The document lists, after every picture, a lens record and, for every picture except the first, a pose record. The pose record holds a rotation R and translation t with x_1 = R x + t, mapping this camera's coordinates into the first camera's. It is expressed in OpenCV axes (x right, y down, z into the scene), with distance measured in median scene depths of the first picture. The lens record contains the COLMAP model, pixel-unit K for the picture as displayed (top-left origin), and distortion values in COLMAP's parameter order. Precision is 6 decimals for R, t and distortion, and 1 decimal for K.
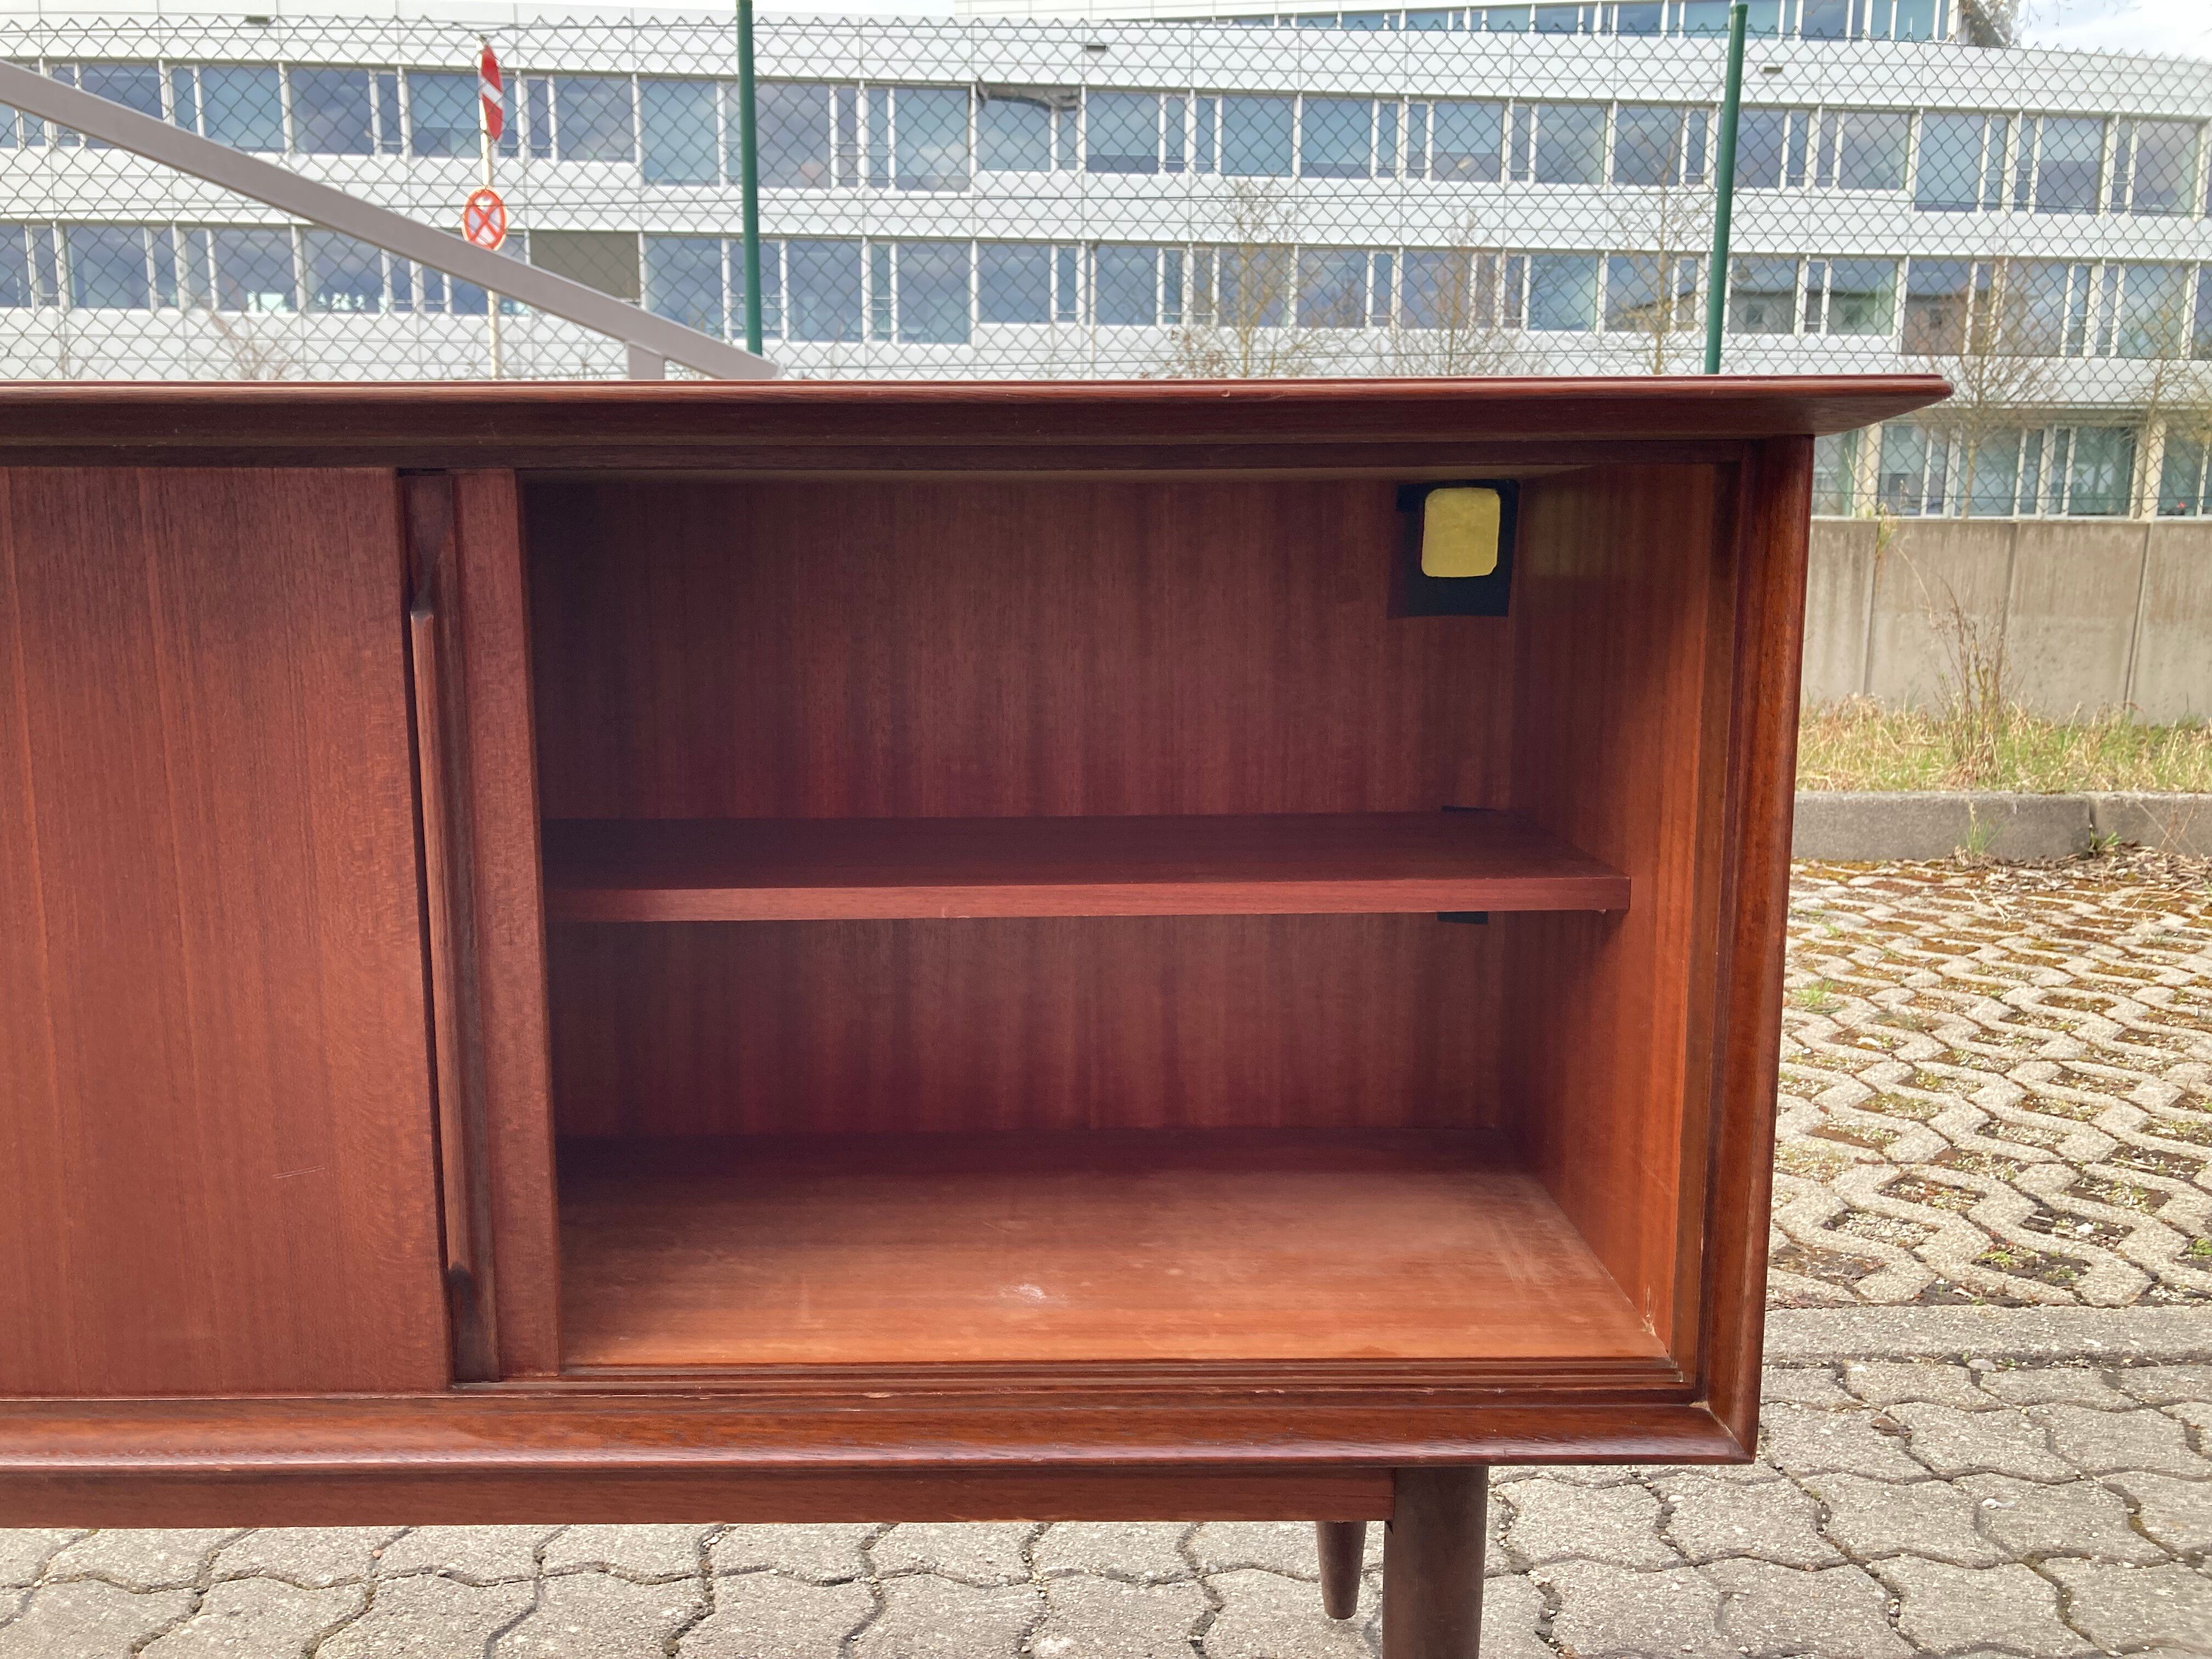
lens RADIAL K [[1816.2, 0, 1095.7], [0, 1816.2, 858.8], [0, 0, 1]] dist [0.009833, 0.000049]
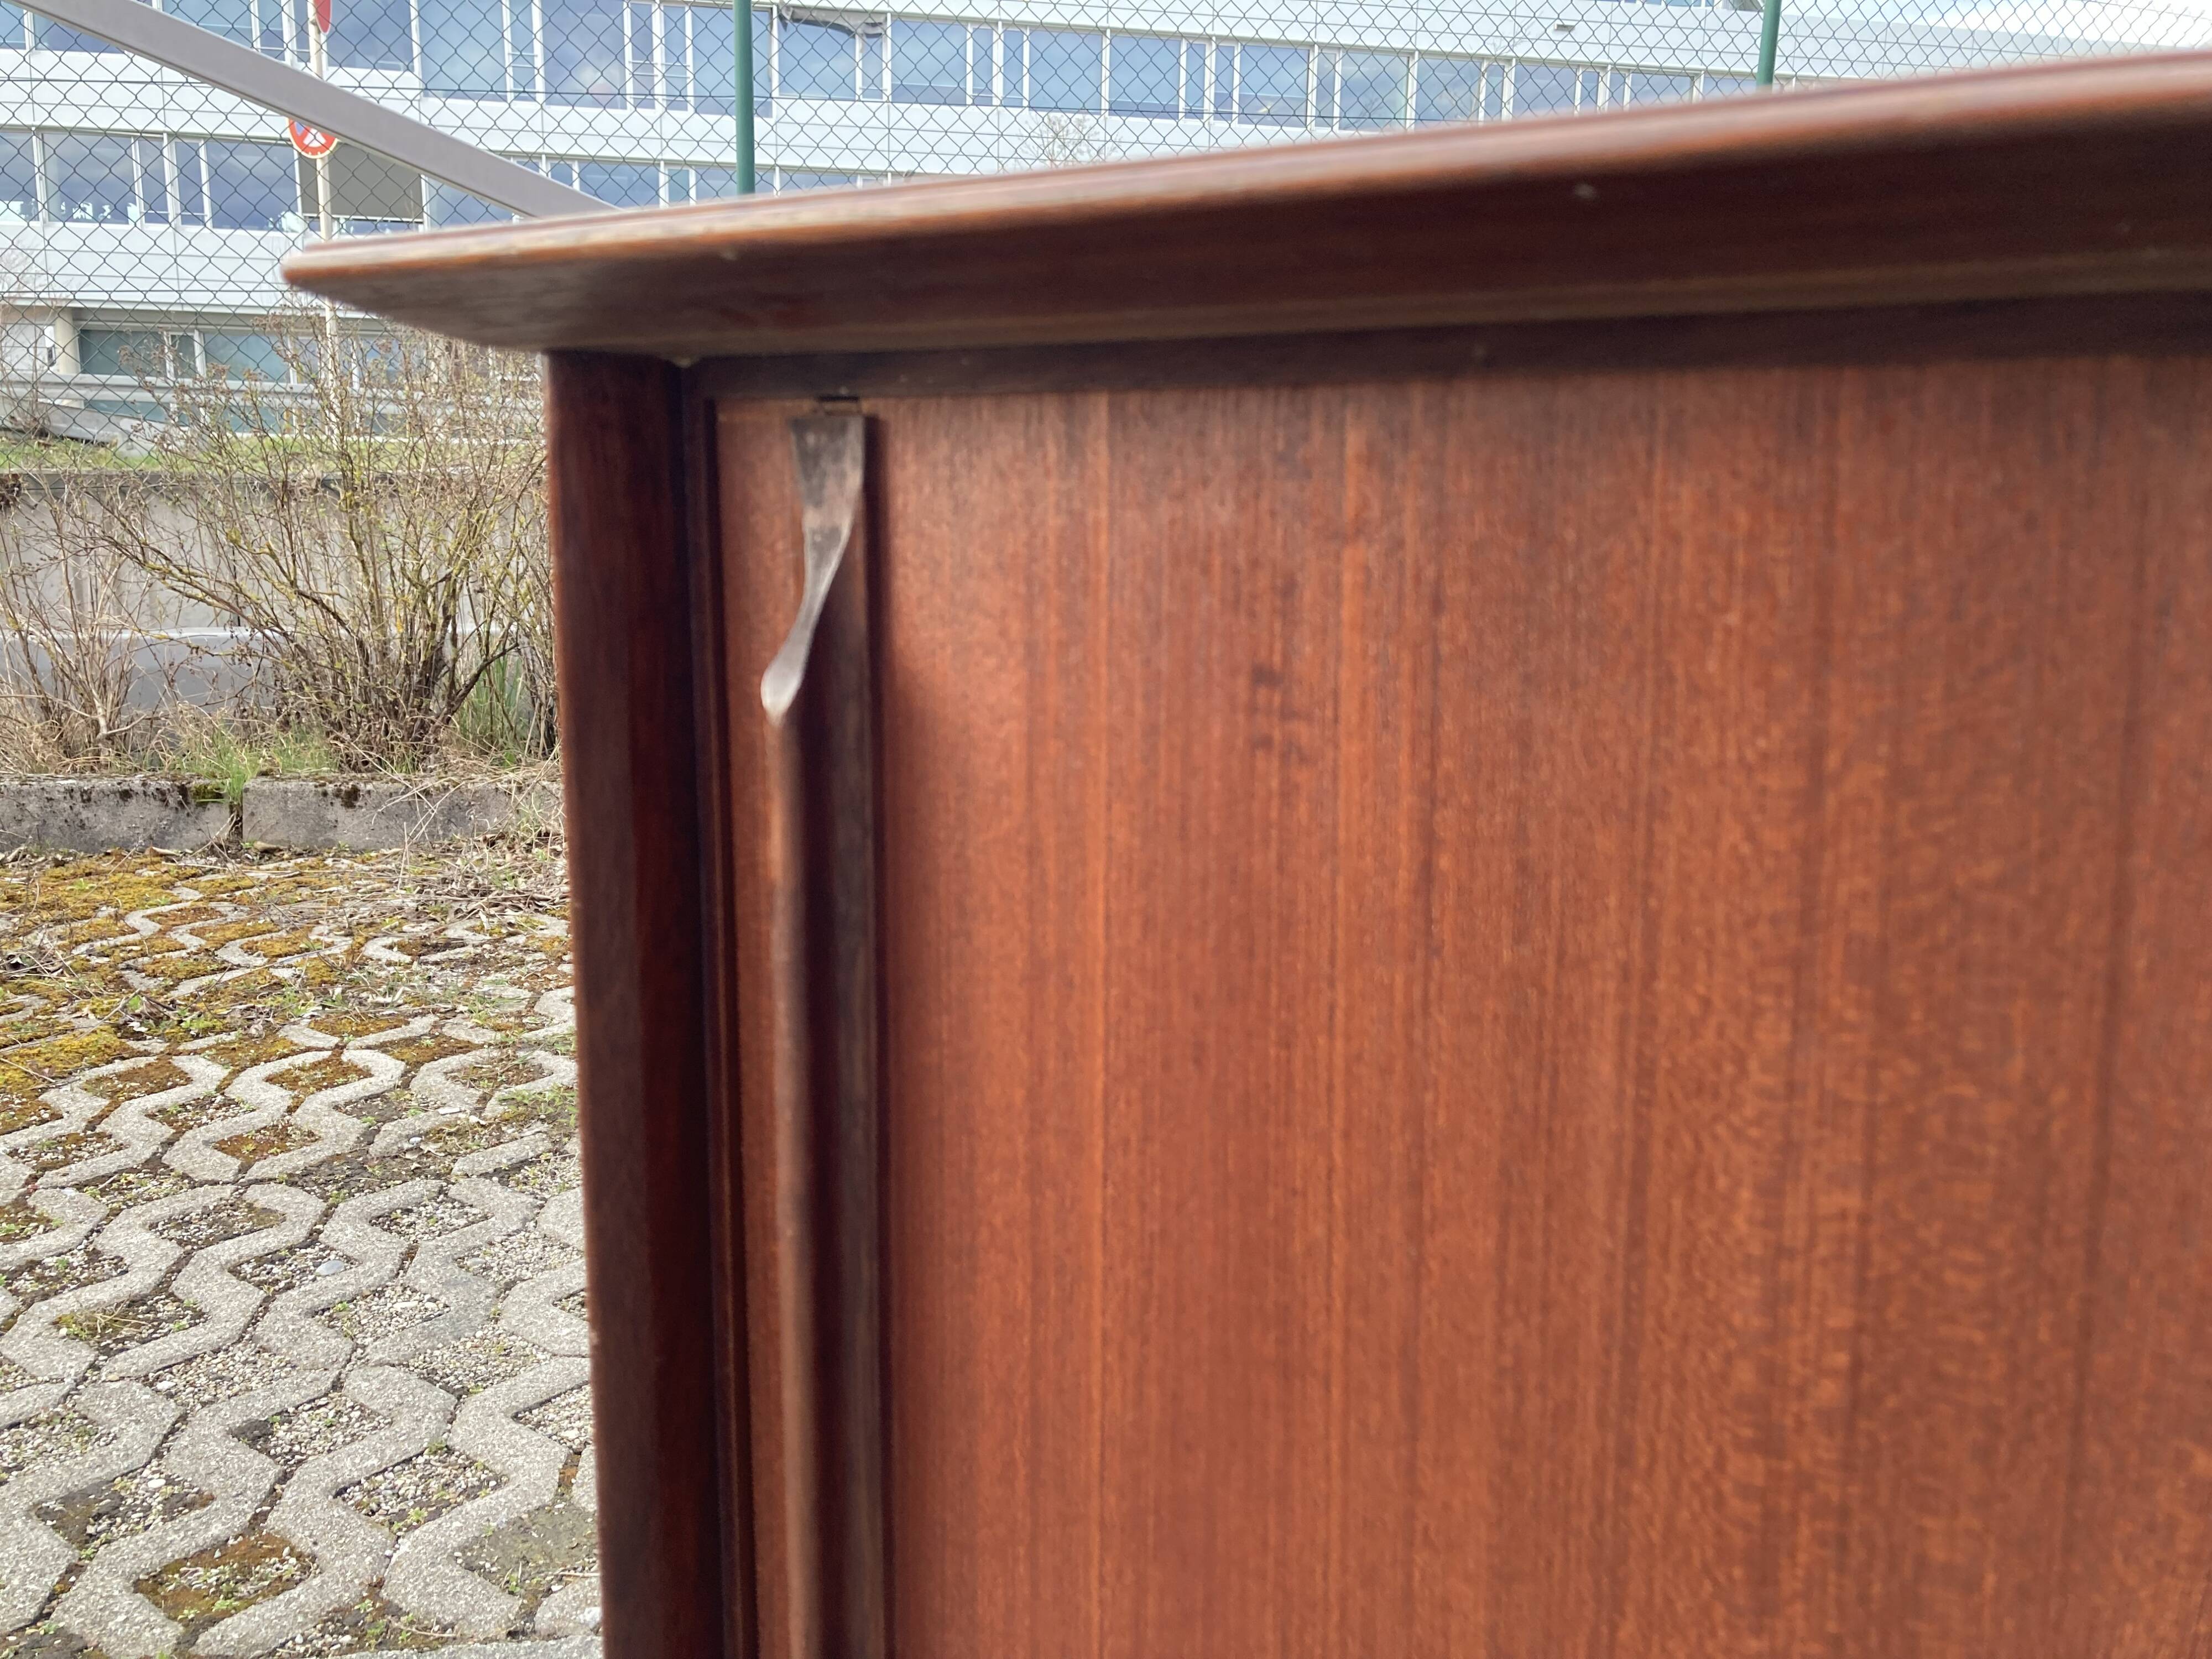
lens RADIAL K [[1808.2, 0, 1098.7], [0, 1808.2, 825.7], [0, 0, 1]] dist [0.004514, 0.020125]
pose [[0.992566, -0.012675, 0.121046, -0.229916], [0.010782, 0.999809, 0.016284, -0.033518], [-0.121230, -0.014858, 0.992513, 0.166000]]
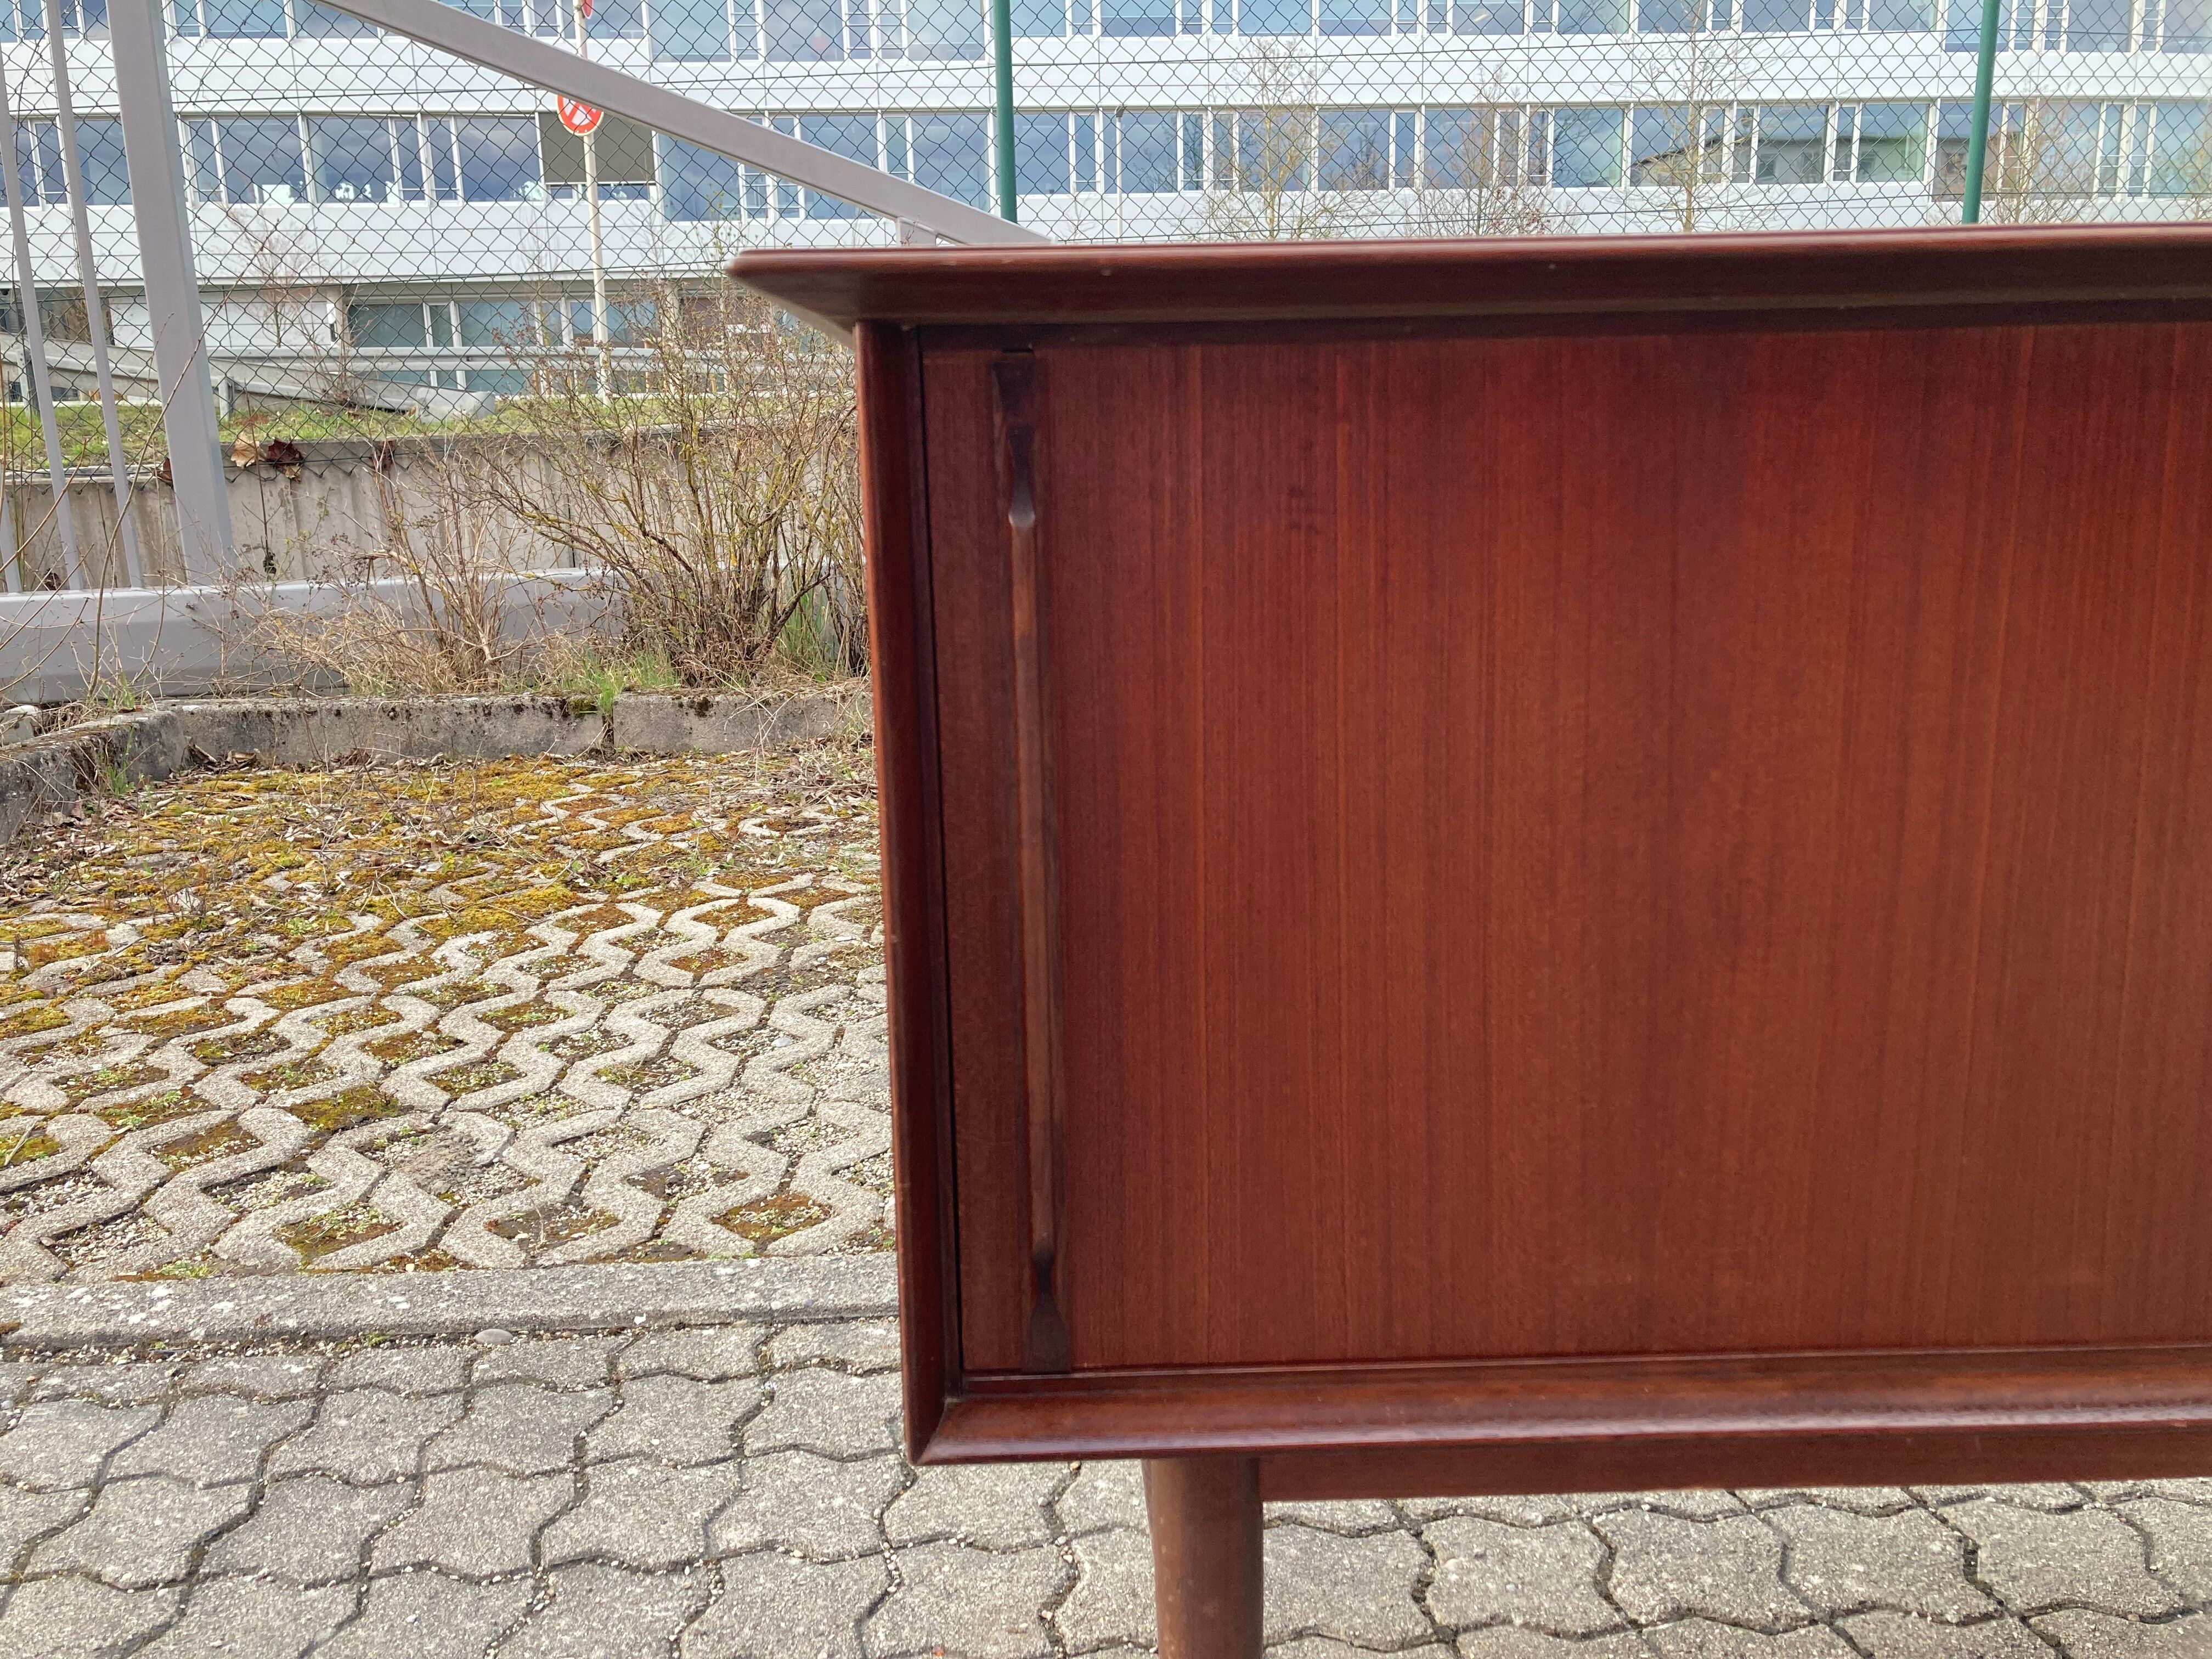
lens RADIAL K [[1802.2, 0, 1099.8], [0, 1802.2, 836.3], [0, 0, 1]] dist [0.017999, -0.013094]
pose [[0.999586, -0.028717, 0.001737, -0.270949], [0.028577, 0.998054, 0.055420, -0.009336], [-0.003325, -0.055348, 0.998462, 0.029006]]
